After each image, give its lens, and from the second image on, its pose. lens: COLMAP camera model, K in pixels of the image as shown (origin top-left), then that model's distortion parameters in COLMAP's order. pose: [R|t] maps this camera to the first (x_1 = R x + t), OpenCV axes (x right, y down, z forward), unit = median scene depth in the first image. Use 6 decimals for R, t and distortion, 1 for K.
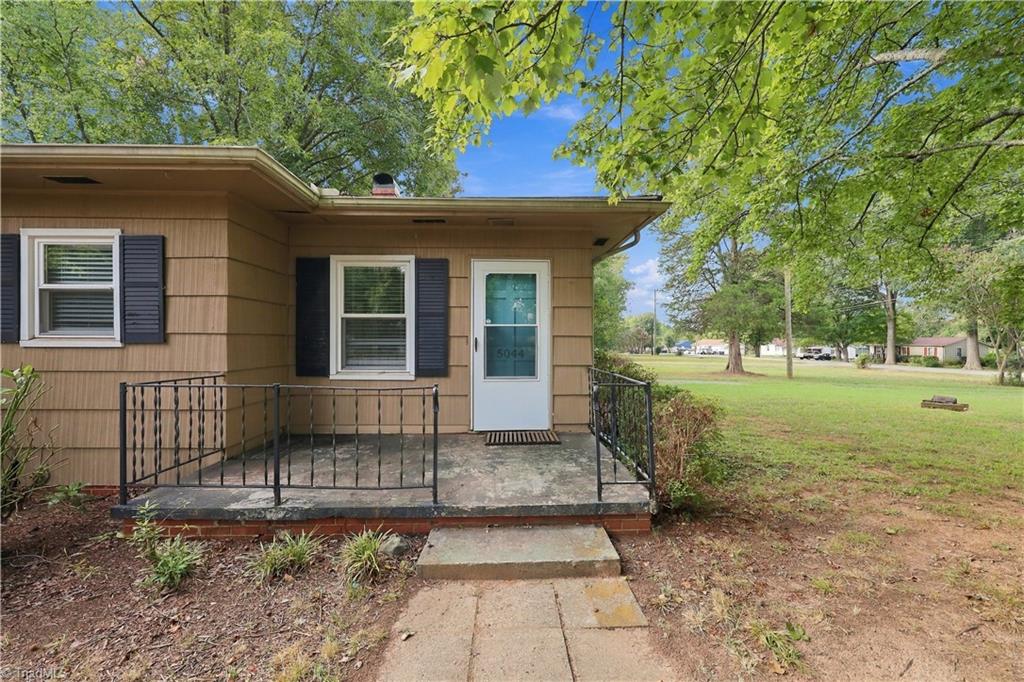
lens RADIAL K [[412.4, 0, 512.0], [0, 412.4, 341.0], [0, 0, 1]] dist [-0.001506, -0.000067]
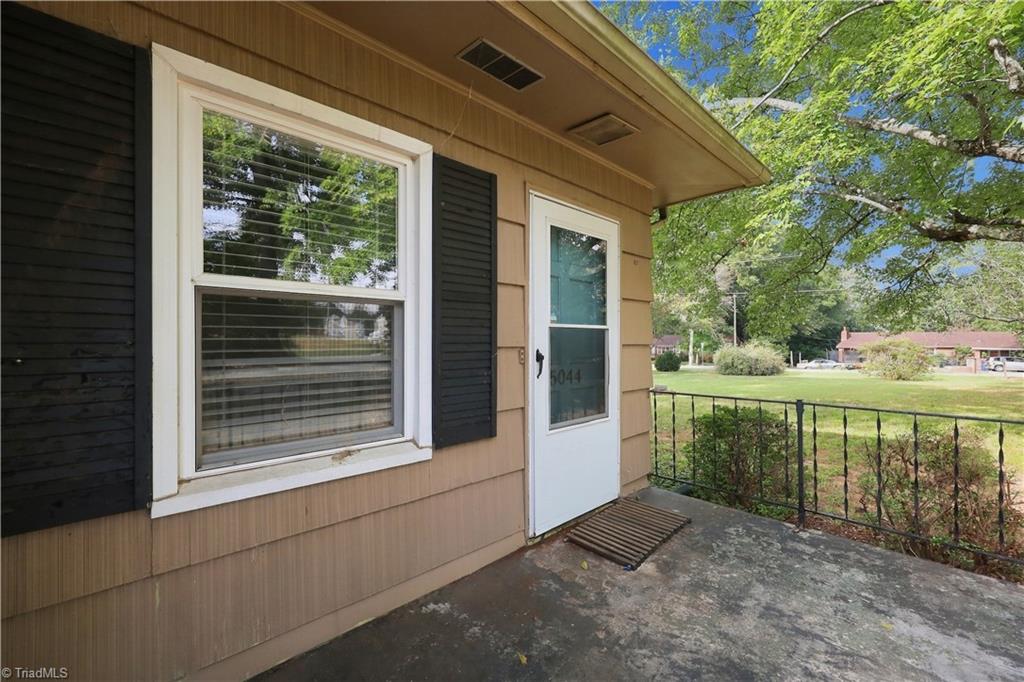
lens RADIAL K [[421.2, 0, 512.0], [0, 421.2, 341.0], [0, 0, 1]] dist [0.001035, 0.000296]
pose [[0.738889, -0.003472, 0.673818, -0.452486], [0.001102, 0.999992, 0.003945, -0.020527], [-0.673826, -0.002172, 0.738887, 0.645045]]
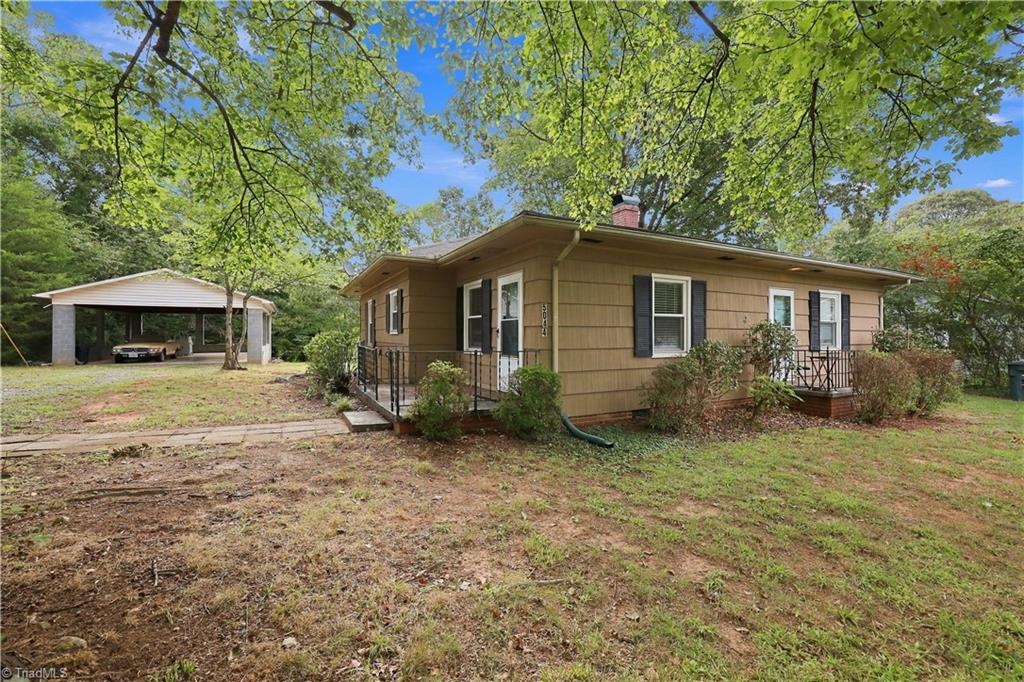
lens RADIAL K [[421.2, 0, 512.0], [0, 421.2, 341.0], [0, 0, 1]] dist [0.001035, 0.000296]
pose [[0.445045, 0.007417, -0.895477, 1.319998], [-0.003594, 0.999972, 0.006496, 0.027537], [0.895501, 0.000327, 0.445060, 0.355036]]
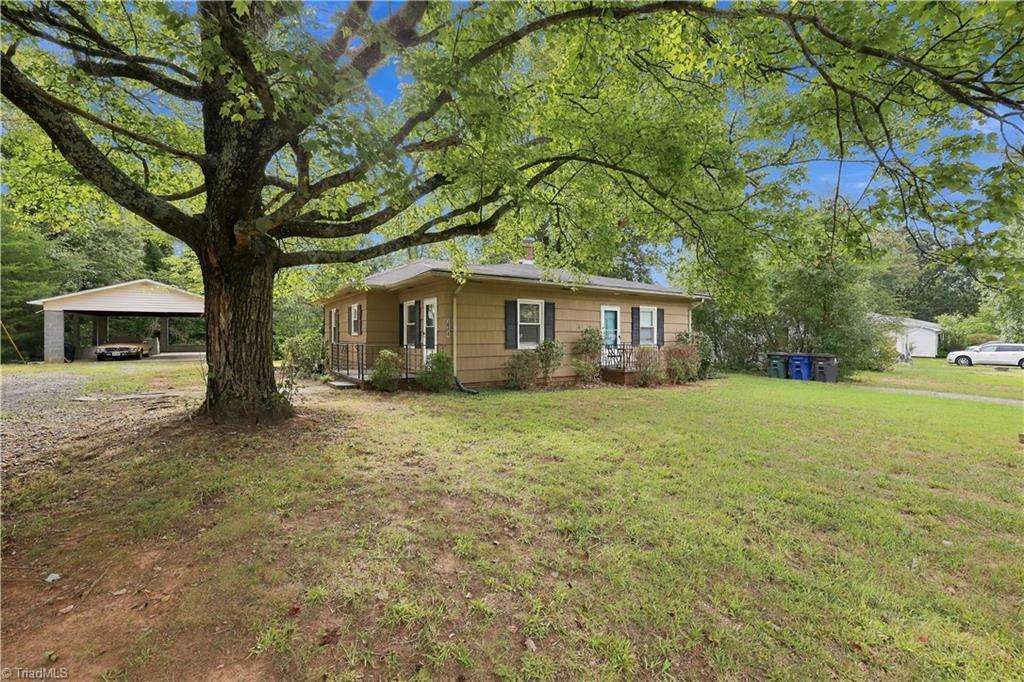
lens RADIAL K [[424.2, 0, 516.8], [0, 424.2, 340.6], [0, 0, 1]] dist [-0.000324, 0.000031]
pose [[0.545089, 0.003288, -0.838372, 2.328479], [-0.000658, 0.999994, 0.003494, 0.035047], [0.838378, -0.001353, 0.545088, 0.085000]]
